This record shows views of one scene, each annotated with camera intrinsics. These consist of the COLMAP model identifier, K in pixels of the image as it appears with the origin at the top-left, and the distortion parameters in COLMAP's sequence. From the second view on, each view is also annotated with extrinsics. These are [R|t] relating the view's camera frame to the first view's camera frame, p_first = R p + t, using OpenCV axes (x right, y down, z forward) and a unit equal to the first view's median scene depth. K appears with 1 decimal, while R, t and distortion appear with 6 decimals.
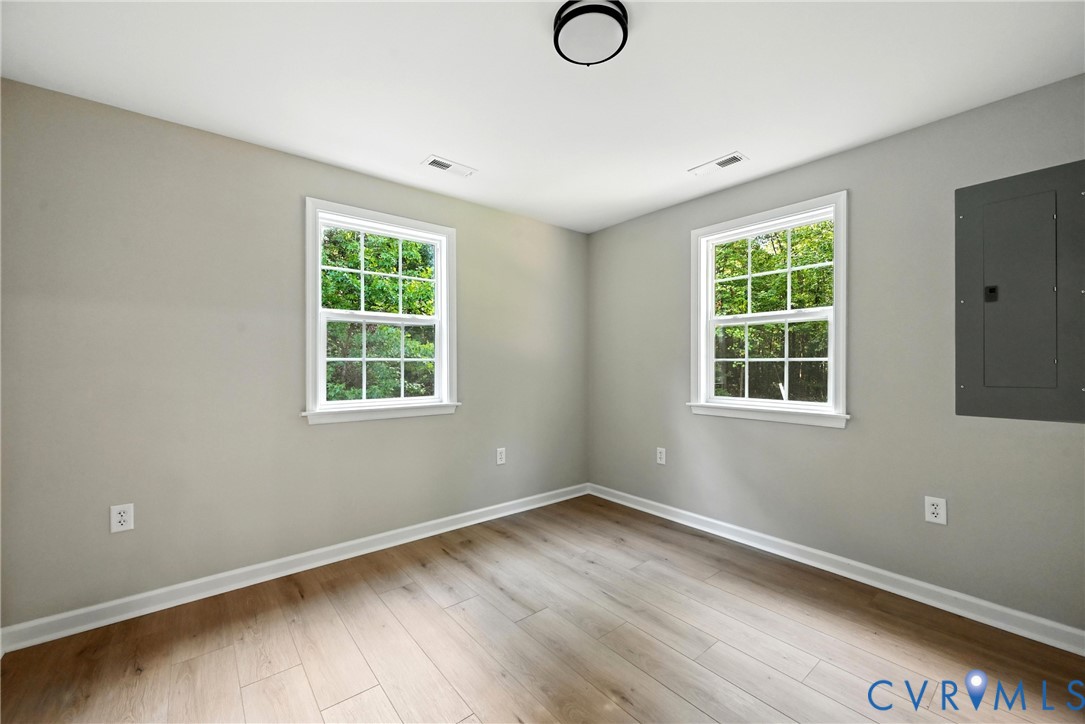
lens RADIAL K [[430.4, 0, 544.9], [0, 430.4, 361.3], [0, 0, 1]] dist [-0.001483, -0.000197]
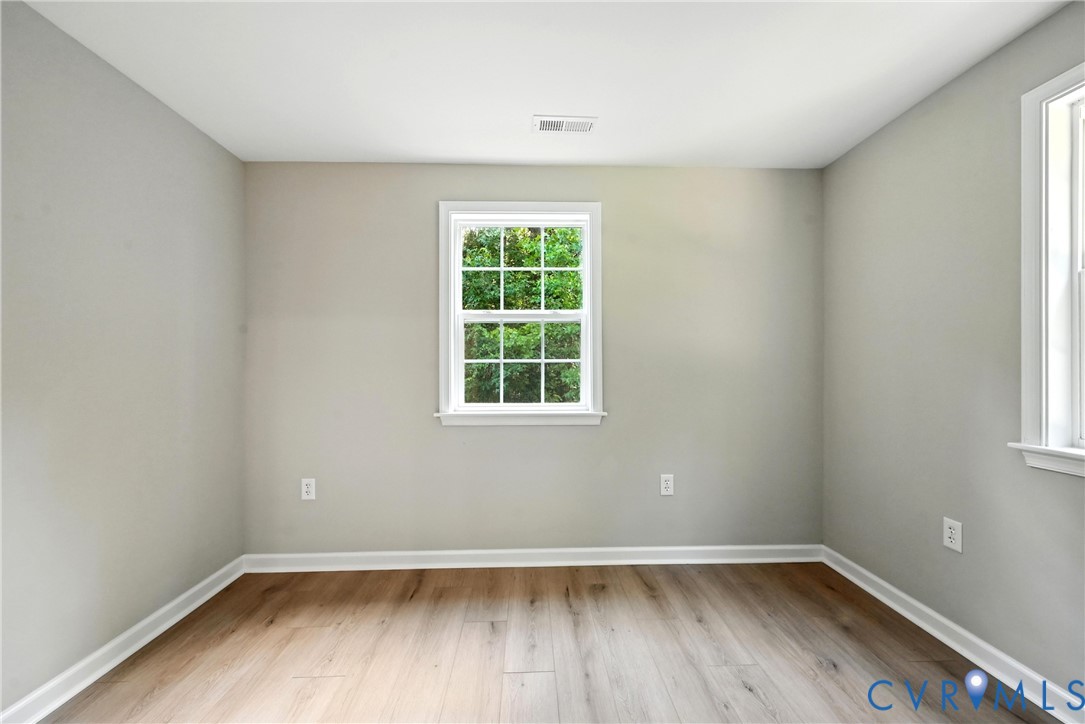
lens RADIAL K [[430.4, 0, 536.7], [0, 430.4, 362.6], [0, 0, 1]] dist [-0.001483, -0.000197]
pose [[0.792245, -0.004266, -0.610188, 0.218119], [0.005787, 0.999983, 0.000522, -0.000556], [0.610176, -0.003944, 0.792256, 0.292811]]
